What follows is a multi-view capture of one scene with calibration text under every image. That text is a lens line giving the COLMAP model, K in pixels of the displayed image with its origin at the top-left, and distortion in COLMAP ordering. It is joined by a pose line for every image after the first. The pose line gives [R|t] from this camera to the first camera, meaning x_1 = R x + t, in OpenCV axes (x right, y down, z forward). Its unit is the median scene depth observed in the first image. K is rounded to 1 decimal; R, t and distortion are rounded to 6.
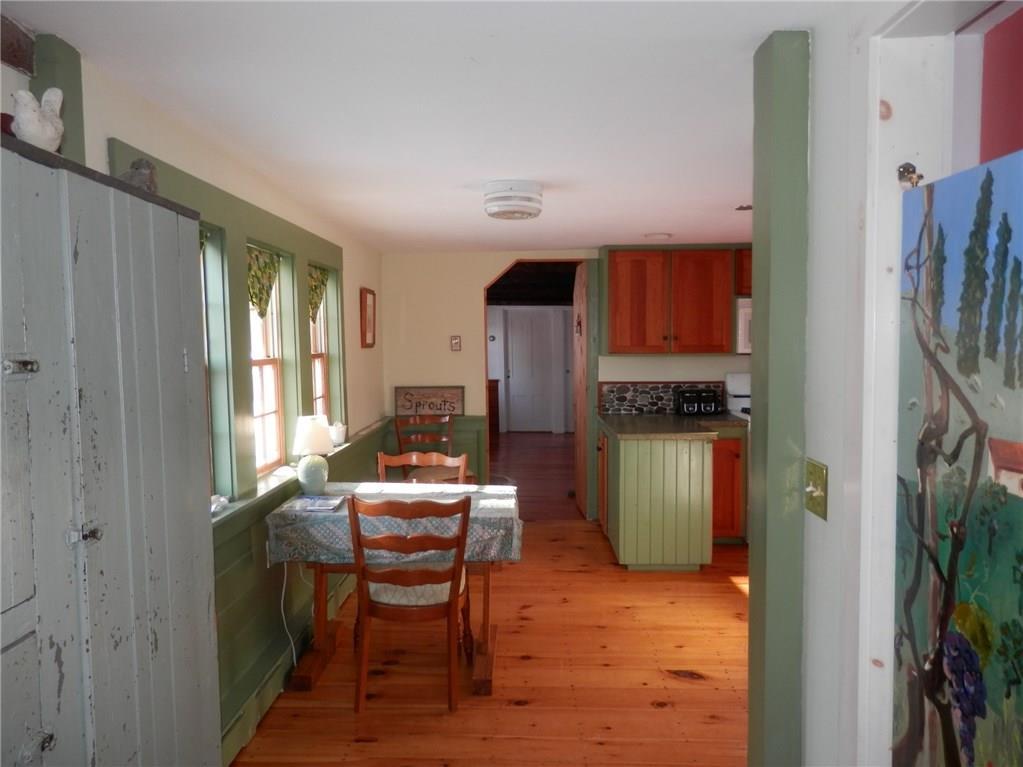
lens RADIAL K [[743.6, 0, 511.5], [0, 743.6, 383.5], [0, 0, 1]] dist [-0.001135, -0.000069]
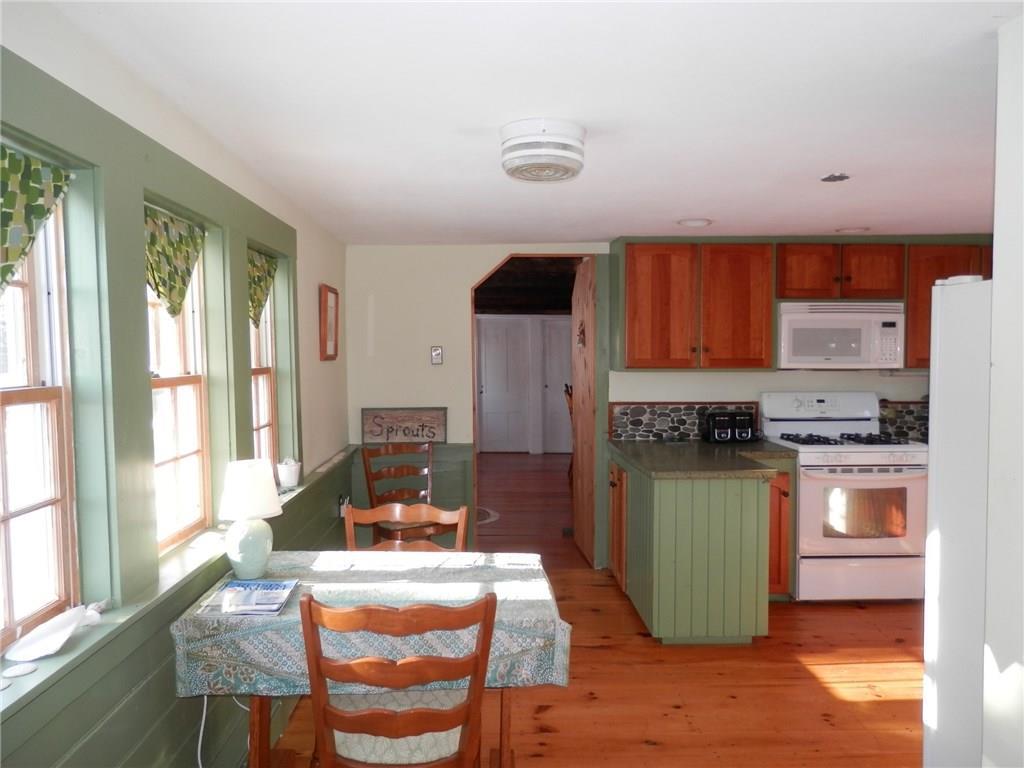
lens RADIAL K [[744.9, 0, 512.0], [0, 744.9, 384.0], [0, 0, 1]] dist [0.001146, -0.001037]
pose [[0.998382, 0.001722, 0.056836, -0.051165], [-0.000815, 0.999872, -0.015977, -0.012272], [-0.056857, 0.015905, 0.998256, 0.233693]]
